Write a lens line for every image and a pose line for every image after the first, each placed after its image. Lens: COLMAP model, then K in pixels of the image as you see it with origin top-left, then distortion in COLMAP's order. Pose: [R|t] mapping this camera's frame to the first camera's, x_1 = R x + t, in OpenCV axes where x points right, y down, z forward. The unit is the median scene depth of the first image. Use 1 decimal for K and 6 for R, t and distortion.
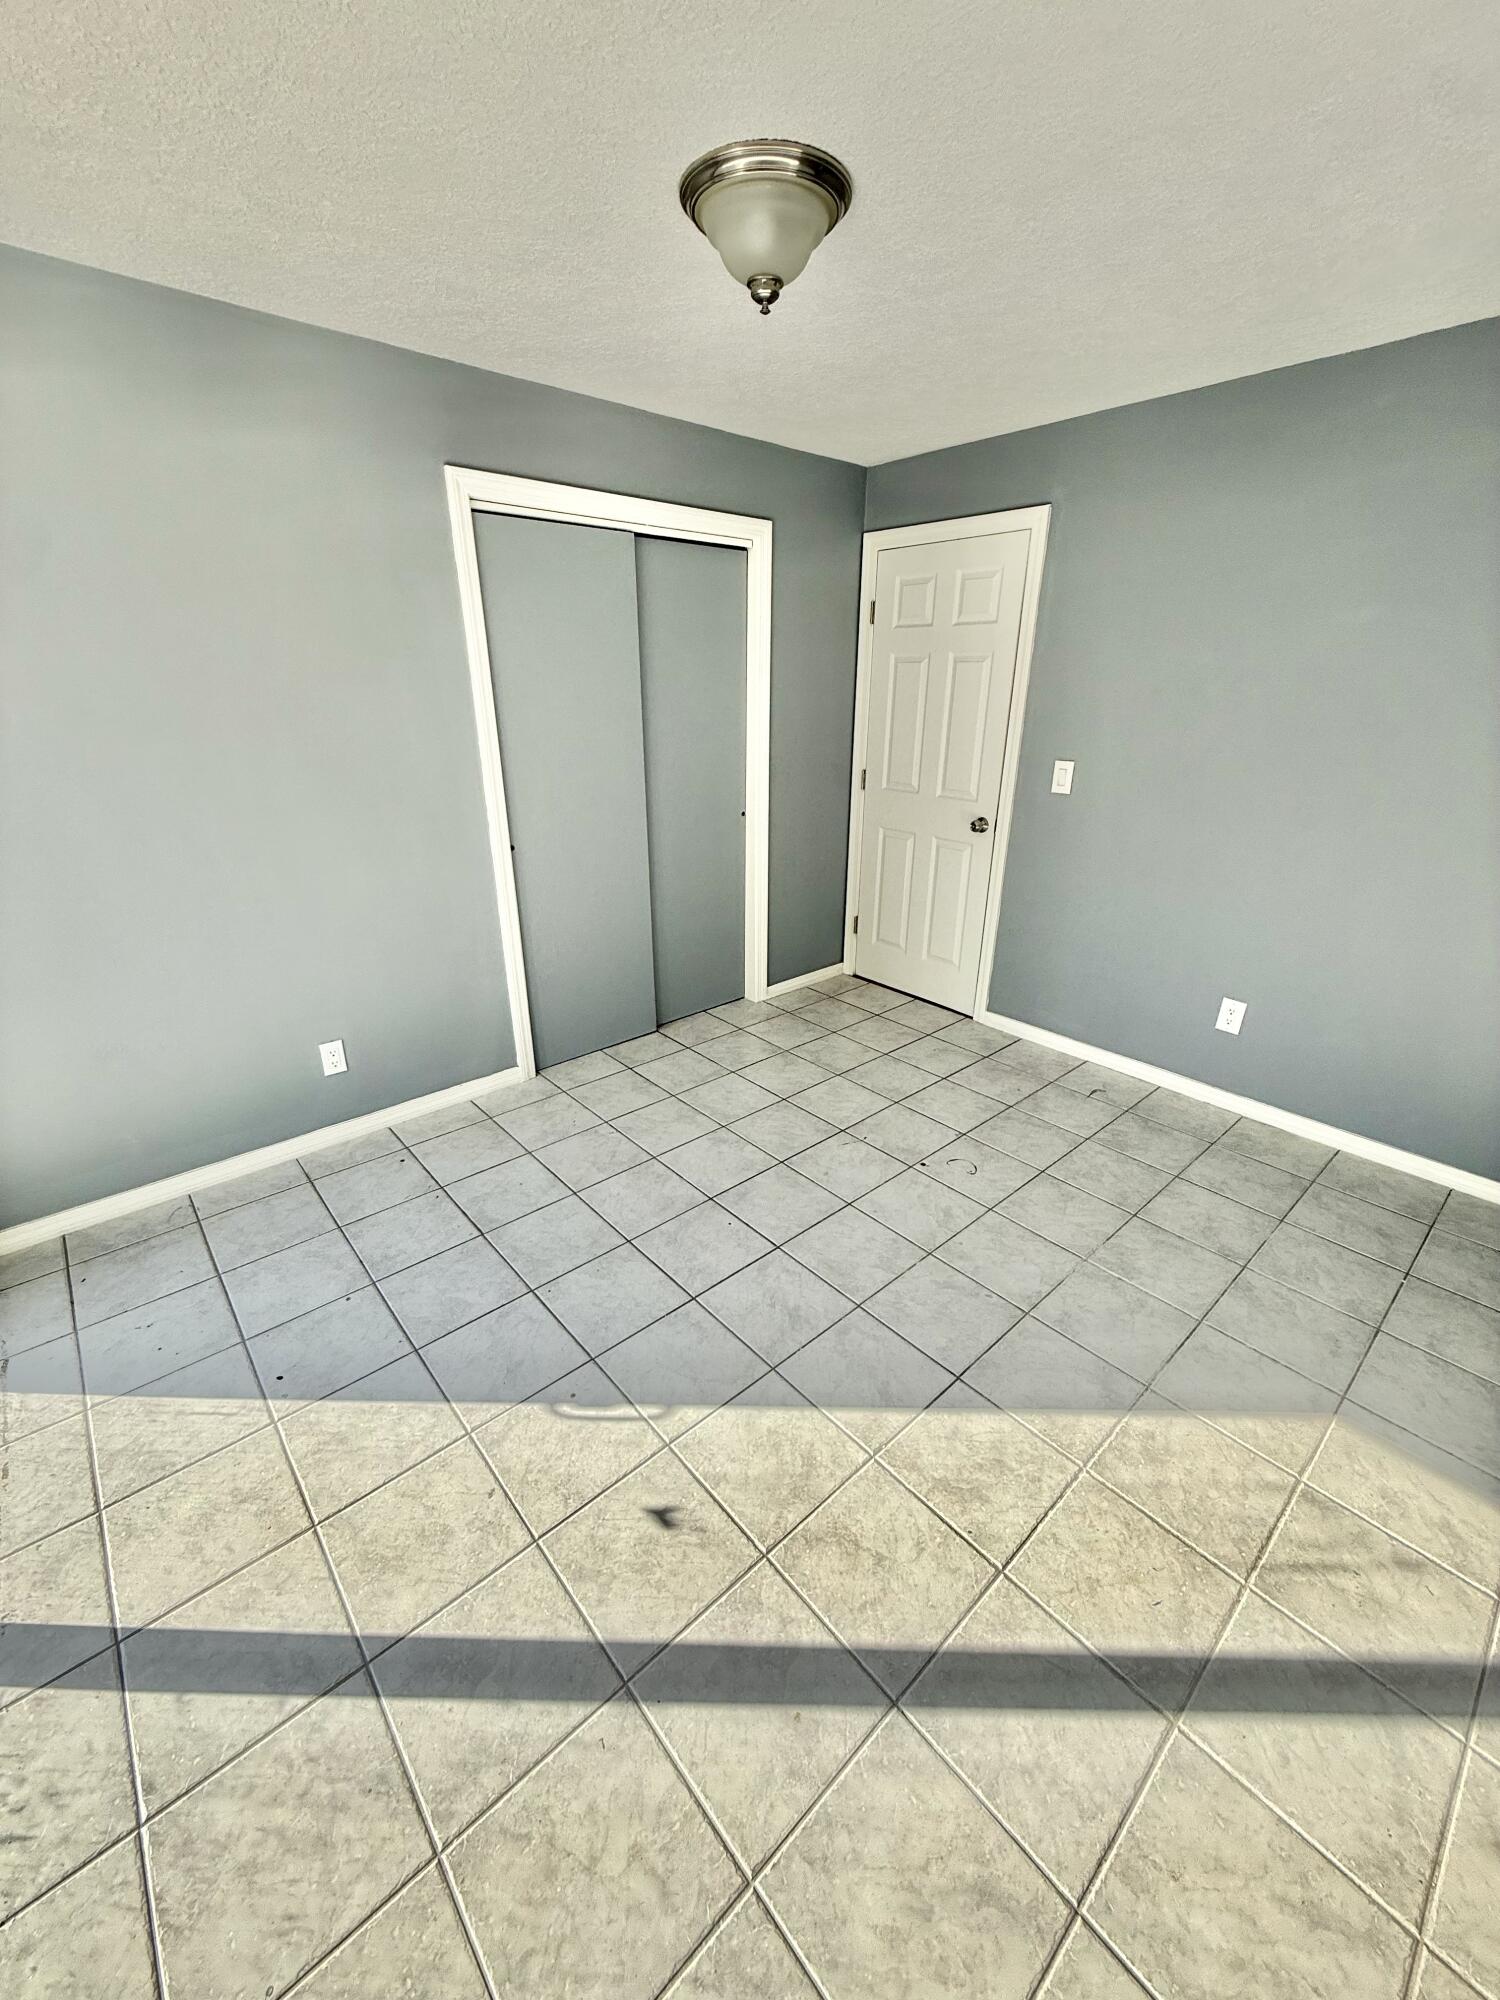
lens RADIAL K [[793.0, 0, 750.8], [0, 793.0, 998.8], [0, 0, 1]] dist [-0.001237, -0.000109]
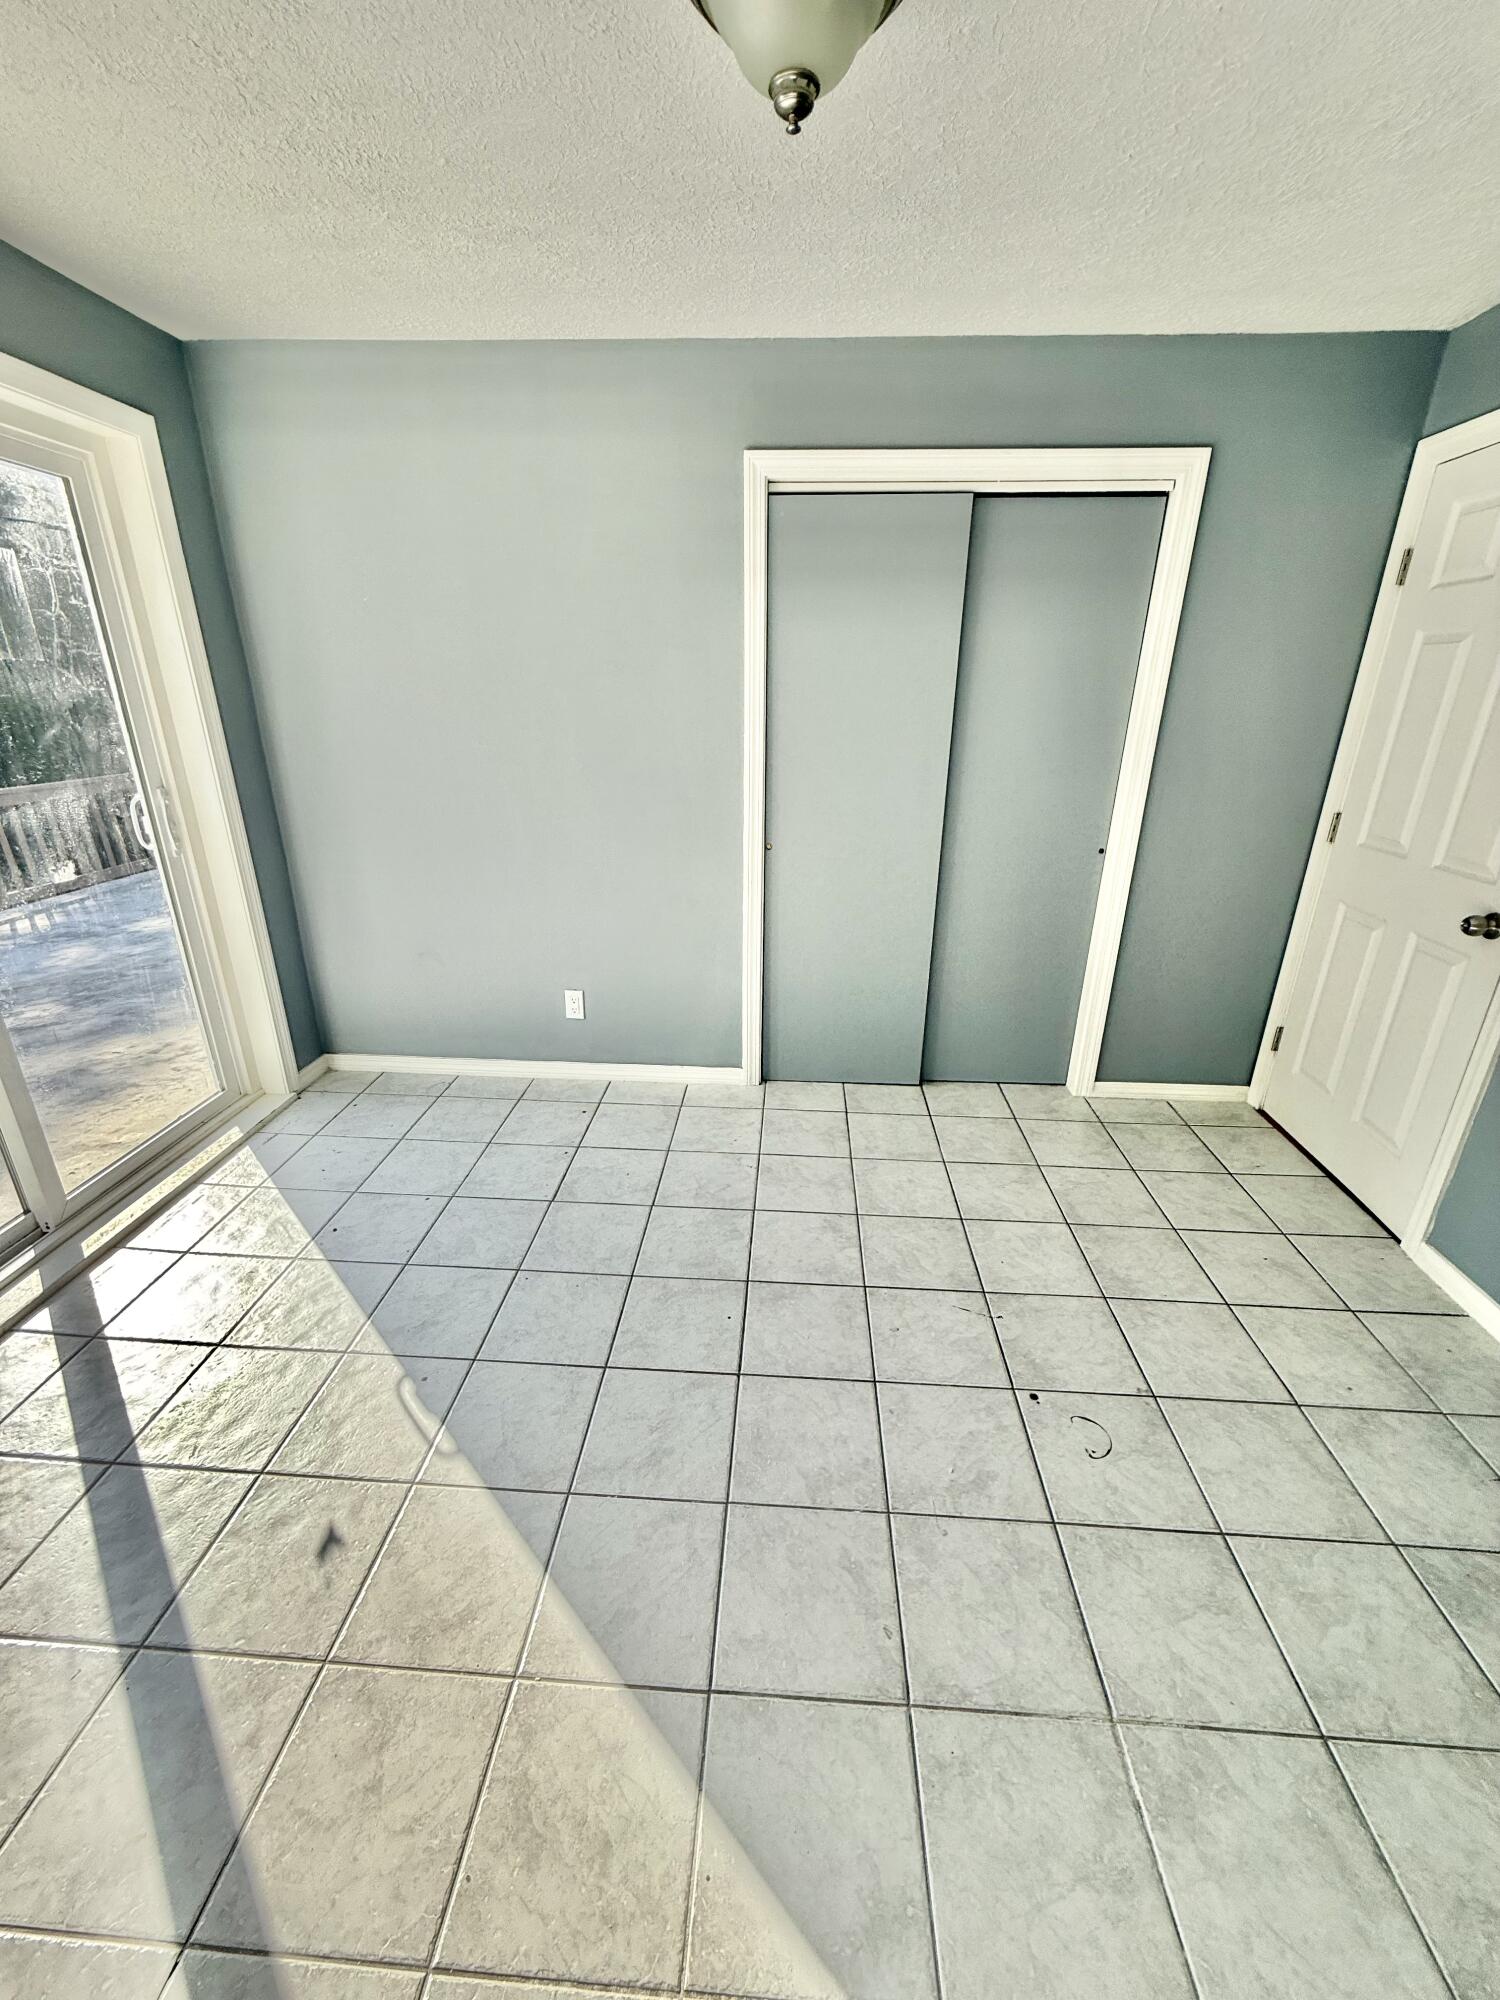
lens RADIAL K [[793.0, 0, 750.8], [0, 793.0, 998.8], [0, 0, 1]] dist [-0.001237, -0.000109]
pose [[0.707291, 0.258384, -0.658011, 0.610469], [-0.270596, 0.958874, 0.085664, -0.152550], [0.653083, 0.117466, 0.748120, 0.490080]]
